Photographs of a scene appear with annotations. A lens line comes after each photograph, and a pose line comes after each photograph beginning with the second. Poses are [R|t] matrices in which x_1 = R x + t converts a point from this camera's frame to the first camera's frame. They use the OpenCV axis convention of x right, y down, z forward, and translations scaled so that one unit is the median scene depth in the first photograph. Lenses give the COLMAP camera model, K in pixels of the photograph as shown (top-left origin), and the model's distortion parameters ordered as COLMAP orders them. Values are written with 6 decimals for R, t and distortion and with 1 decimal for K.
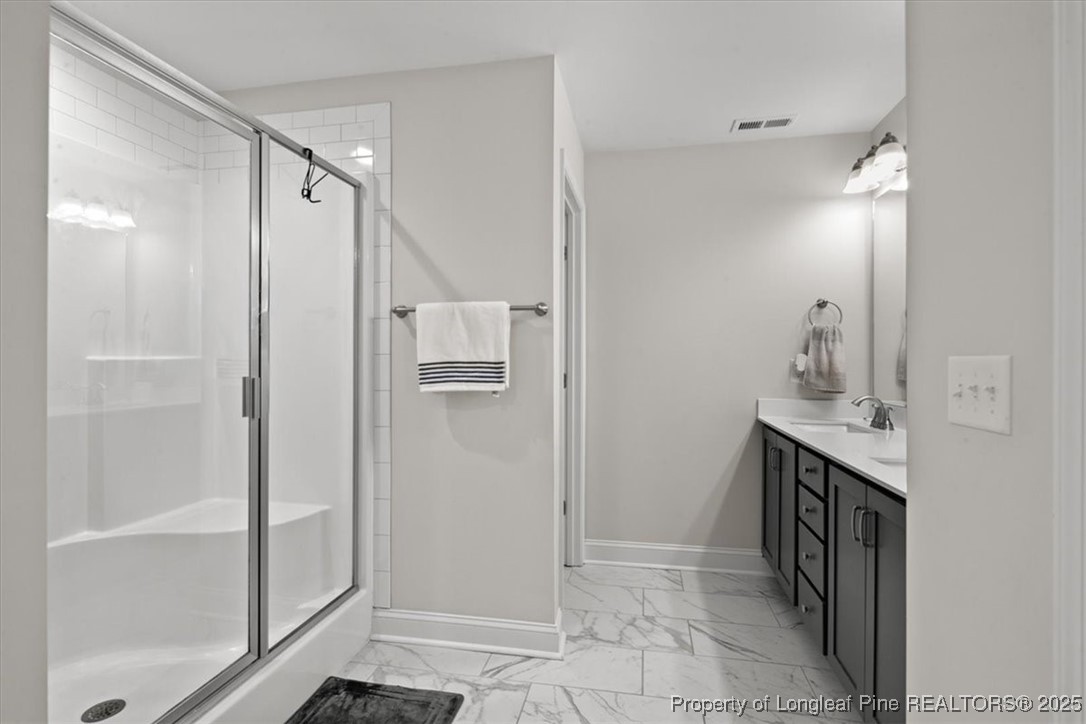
lens RADIAL K [[525.6, 0, 545.7], [0, 525.6, 363.3], [0, 0, 1]] dist [0.004293, -0.000353]
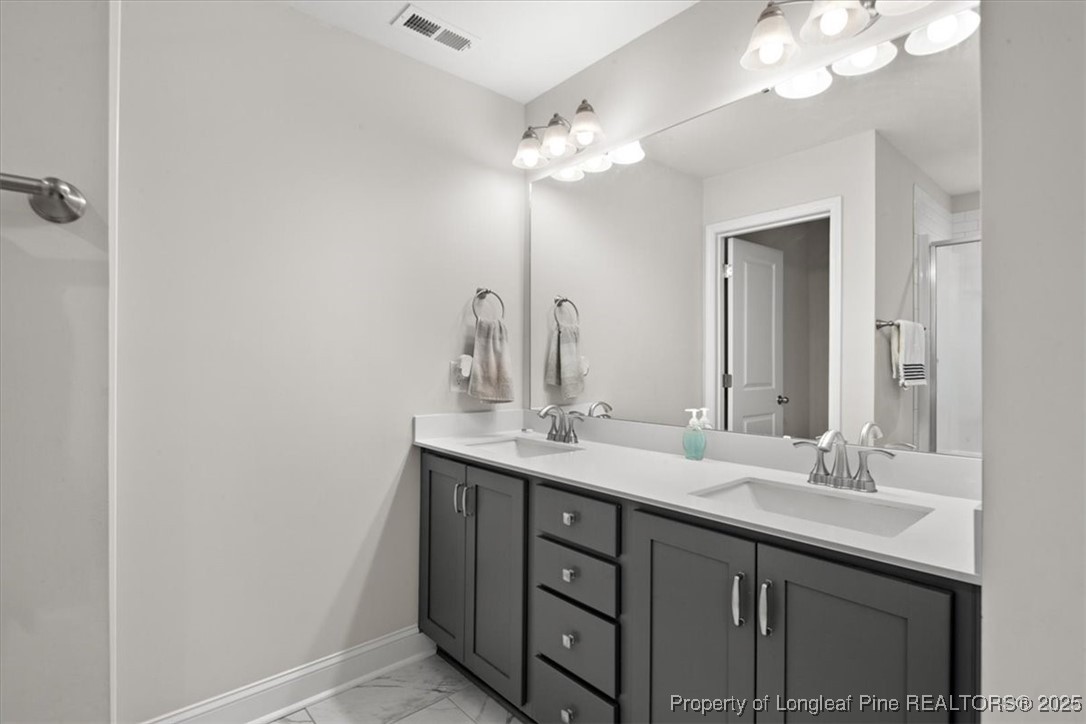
lens RADIAL K [[525.6, 0, 545.7], [0, 525.6, 363.3], [0, 0, 1]] dist [0.004293, -0.000353]
pose [[0.619958, 0.000551, 0.784635, -0.054594], [0.002236, 0.999994, -0.002469, -0.003037], [-0.784632, 0.003285, 0.619953, 0.429086]]
